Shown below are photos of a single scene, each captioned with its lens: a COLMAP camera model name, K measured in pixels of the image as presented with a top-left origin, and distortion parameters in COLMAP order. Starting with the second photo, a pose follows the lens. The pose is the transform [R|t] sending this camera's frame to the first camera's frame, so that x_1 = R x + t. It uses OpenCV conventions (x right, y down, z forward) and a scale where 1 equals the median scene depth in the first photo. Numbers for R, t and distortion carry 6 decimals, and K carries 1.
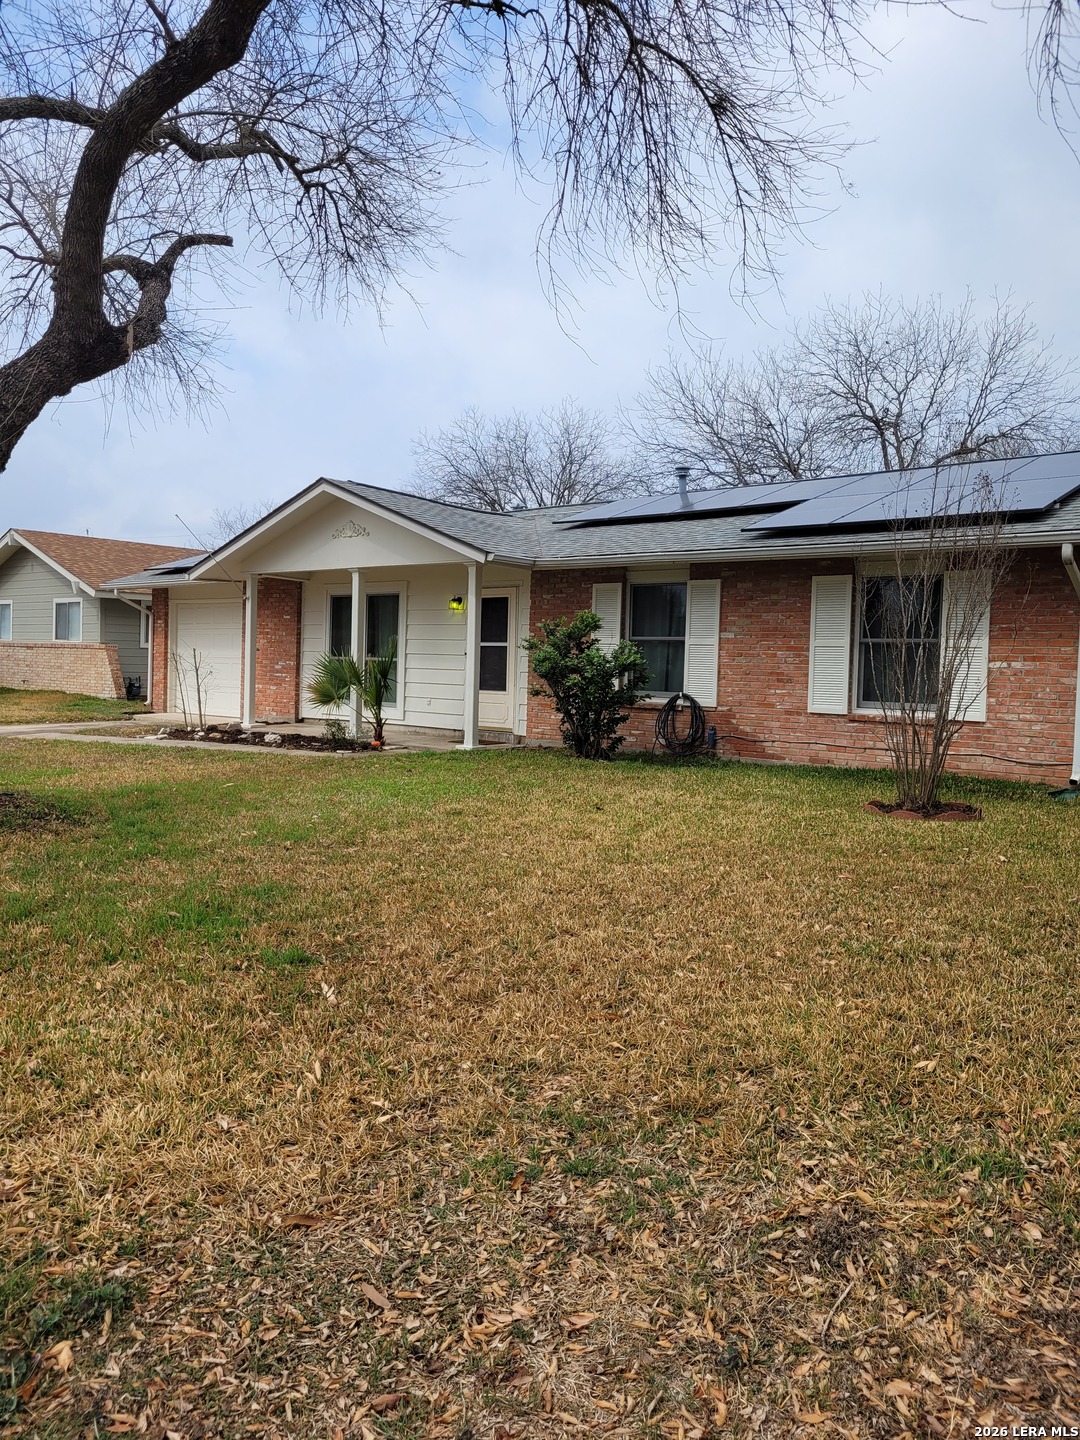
lens RADIAL K [[1090.5, 0, 540.2], [0, 1090.5, 720.4], [0, 0, 1]] dist [0.050421, -0.038753]
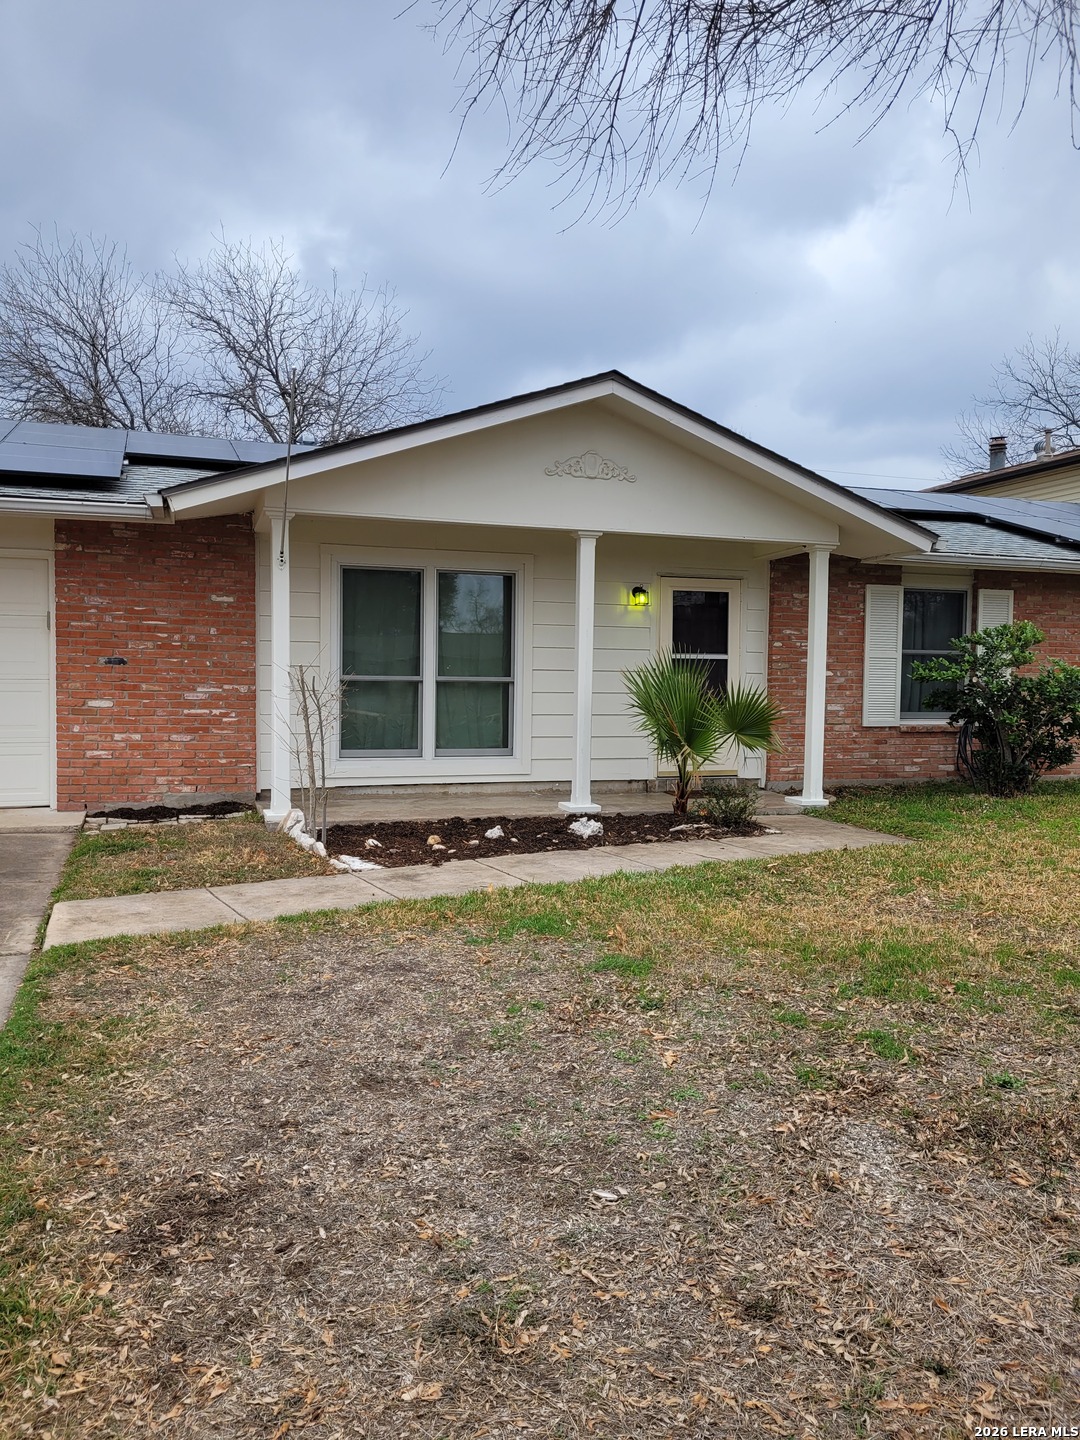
lens RADIAL K [[1090.5, 0, 540.1], [0, 1090.5, 718.9], [0, 0, 1]] dist [0.050421, -0.038753]
pose [[0.523334, -0.051047, 0.850597, -0.722459], [0.042494, 0.998525, 0.033781, -0.058876], [-0.851067, 0.018467, 0.524732, 0.732315]]
